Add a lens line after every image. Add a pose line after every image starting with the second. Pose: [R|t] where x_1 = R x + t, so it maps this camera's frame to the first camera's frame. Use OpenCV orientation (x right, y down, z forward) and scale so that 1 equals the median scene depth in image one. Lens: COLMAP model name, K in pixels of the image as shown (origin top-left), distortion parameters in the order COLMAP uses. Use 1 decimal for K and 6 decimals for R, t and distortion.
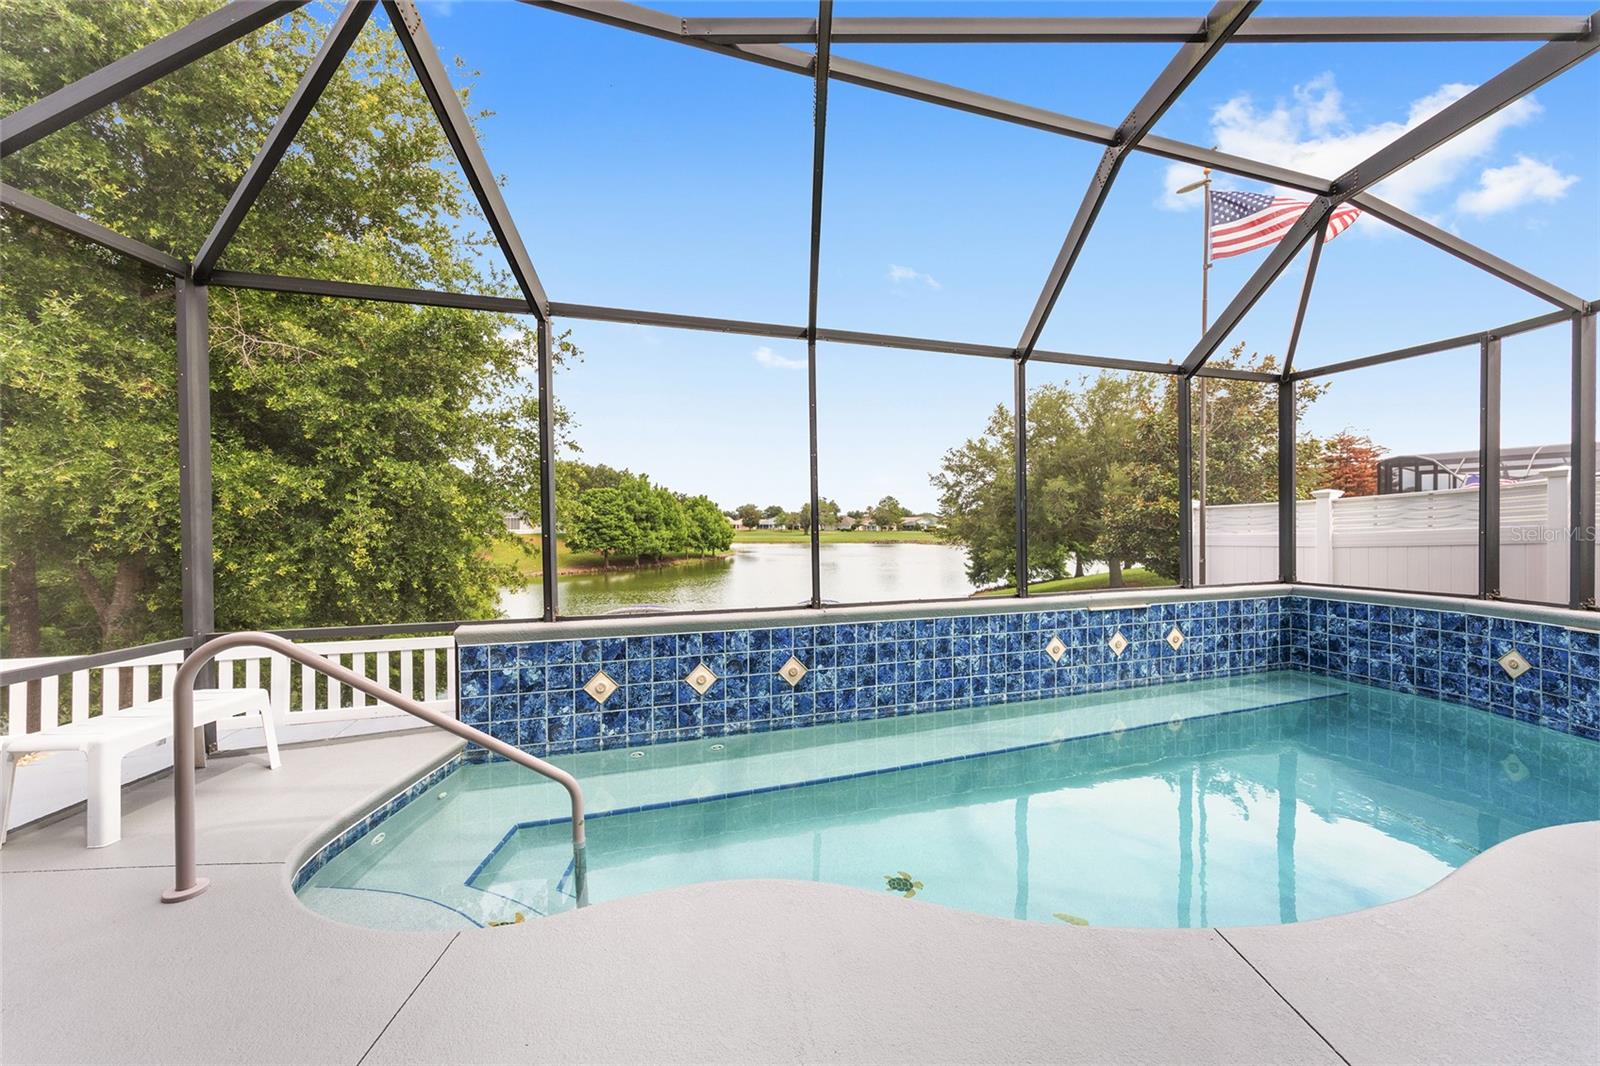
lens RADIAL K [[638.9, 0, 801.3], [0, 638.9, 524.6], [0, 0, 1]] dist [-0.003458, 0.001404]
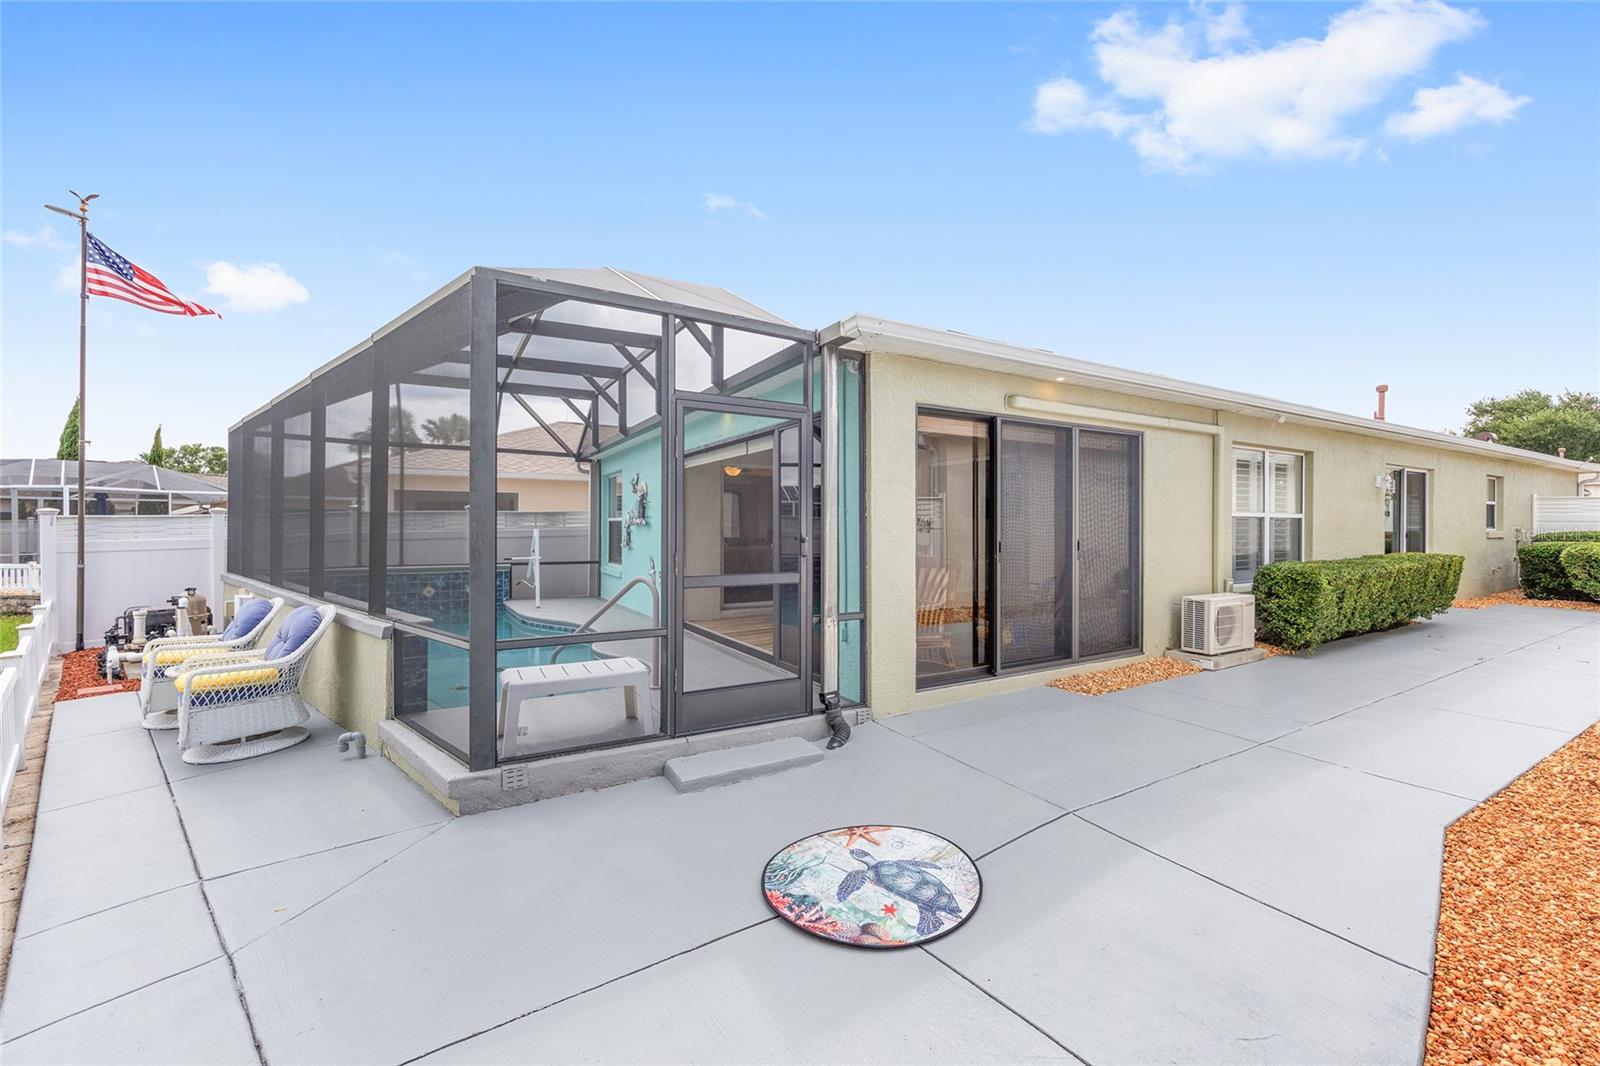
lens RADIAL K [[638.9, 0, 805.0], [0, 638.9, 530.2], [0, 0, 1]] dist [-0.003458, 0.001404]
pose [[-0.502588, 0.005121, 0.864511, -1.331616], [0.004085, 0.999985, -0.003549, 0.006323], [-0.864517, 0.001748, -0.502601, 0.700237]]
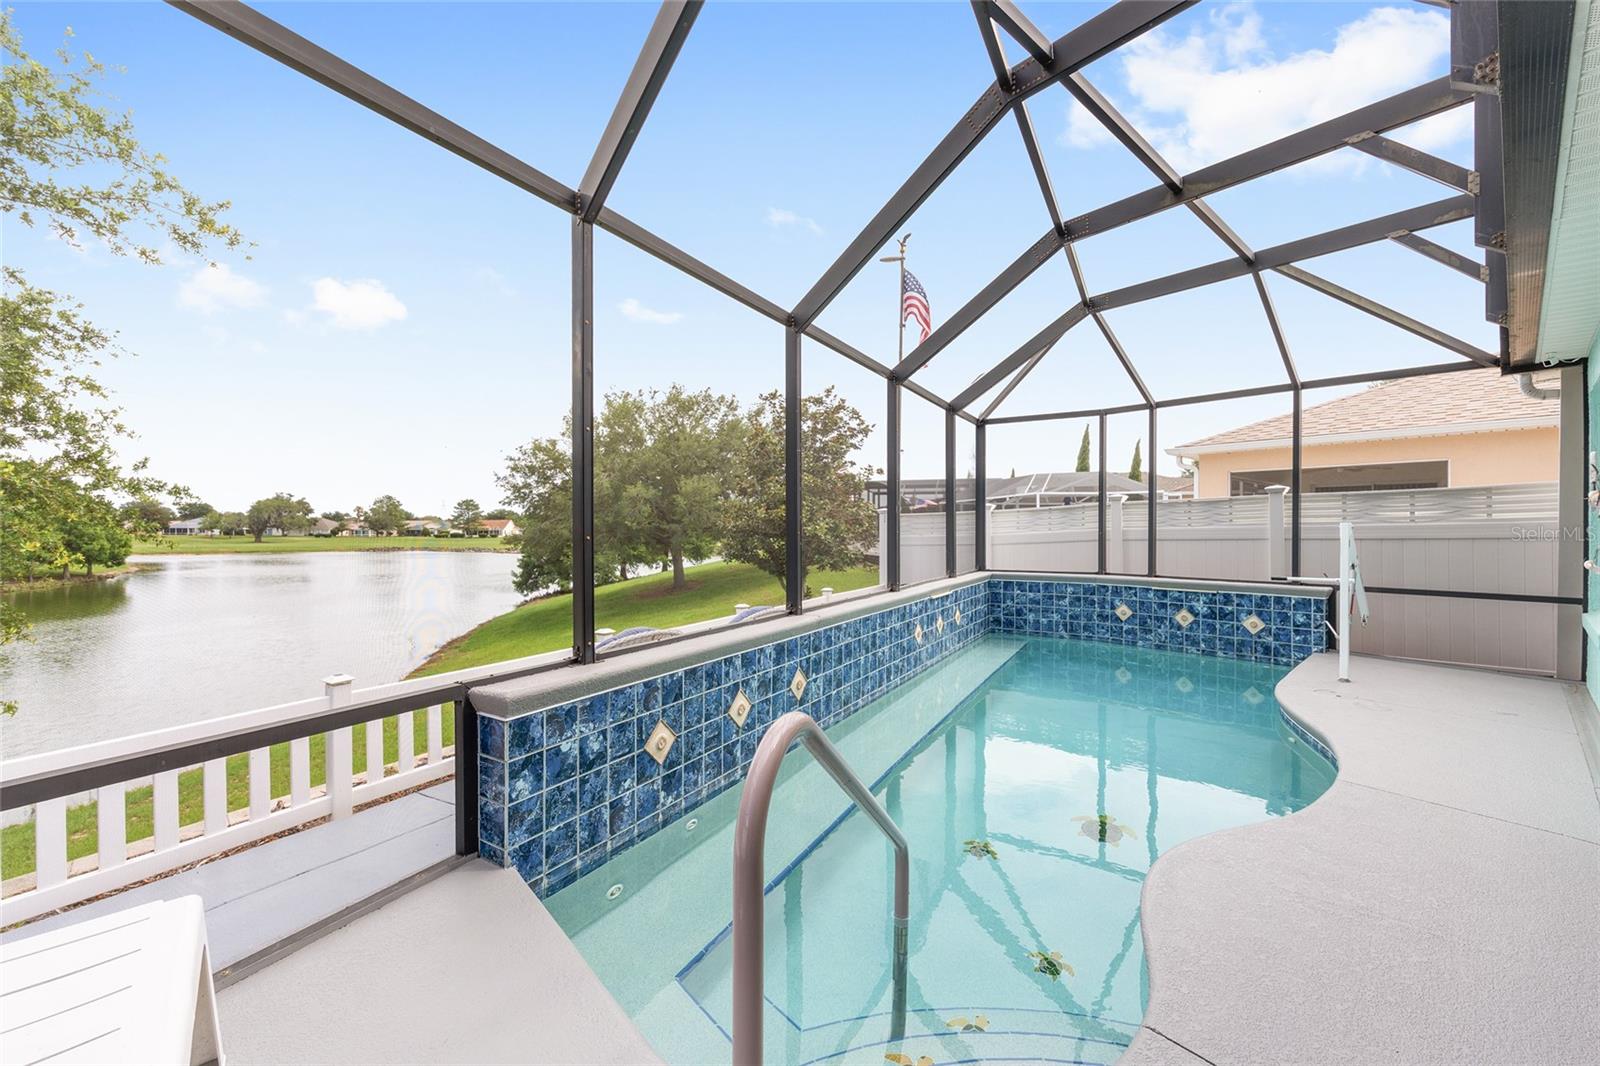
lens RADIAL K [[638.9, 0, 804.5], [0, 638.9, 534.2], [0, 0, 1]] dist [-0.003458, 0.001404]
pose [[0.747453, -0.000545, 0.664314, -0.510852], [-0.003857, 0.999979, 0.005161, 0.007743], [-0.664303, -0.006420, 0.747436, 0.256194]]
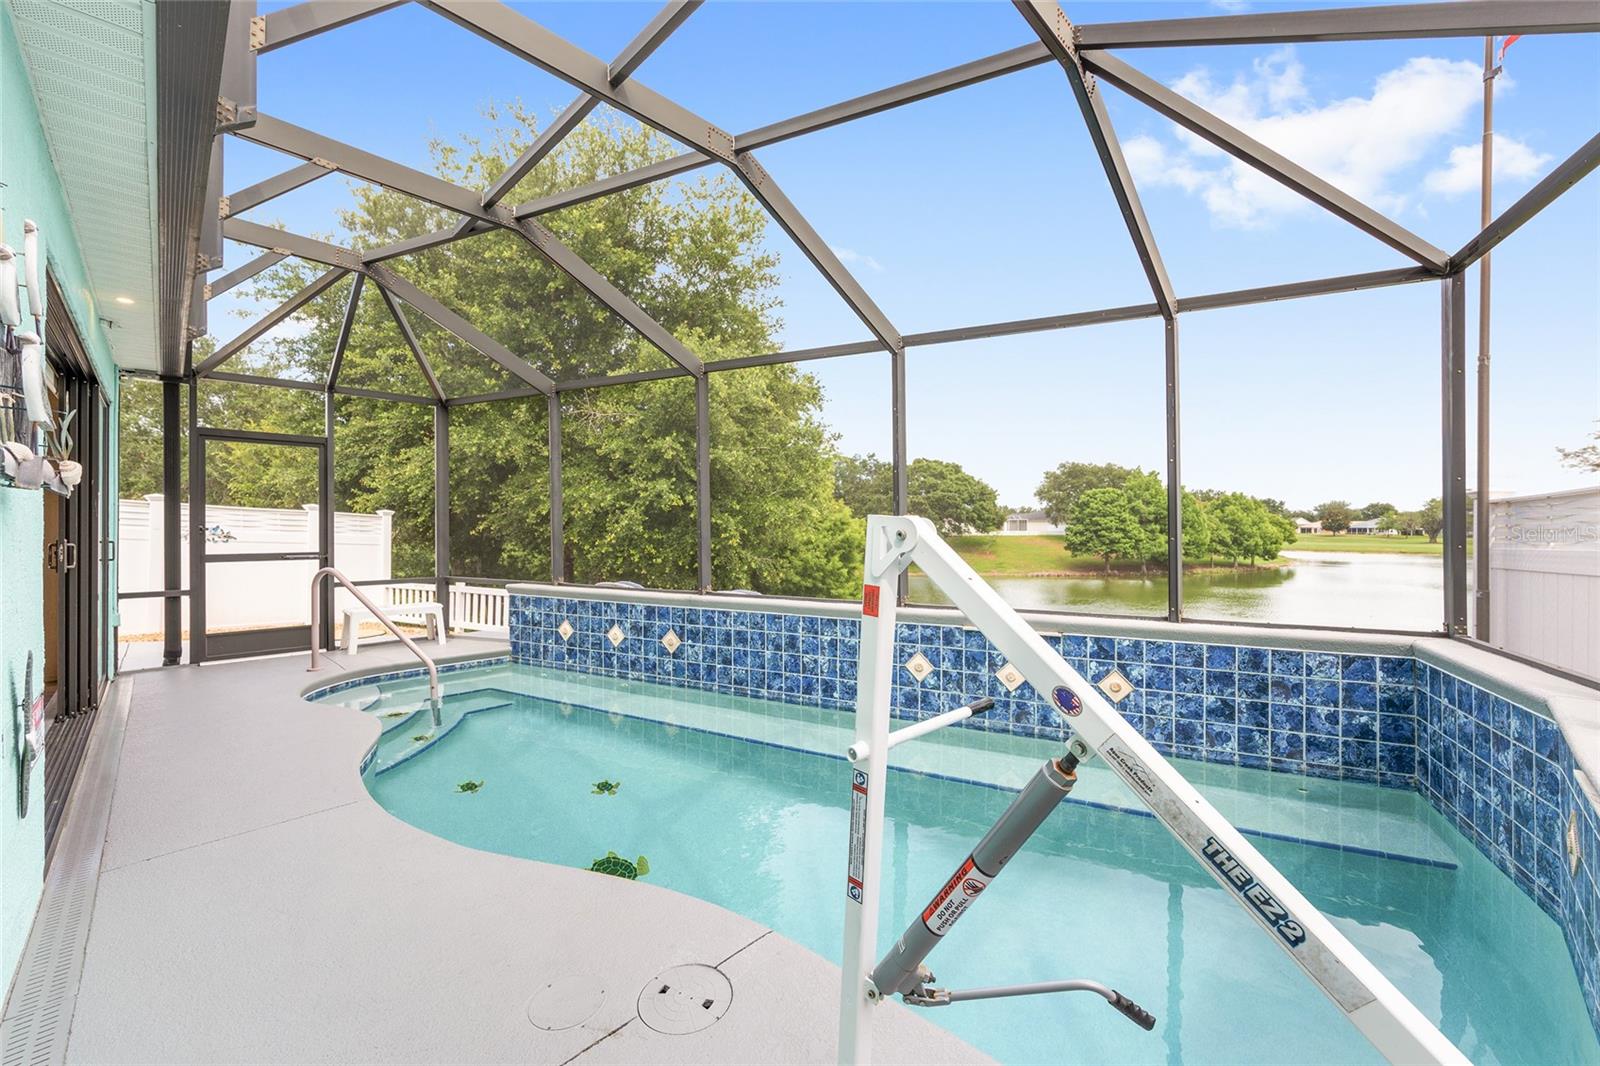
lens RADIAL K [[638.9, 0, 801.7], [0, 638.9, 529.4], [0, 0, 1]] dist [-0.003458, 0.001404]
pose [[0.702461, 0.010668, -0.711642, 0.879306], [-0.006962, 0.999943, 0.008117, -0.002930], [0.711688, -0.000748, 0.702496, 0.247255]]
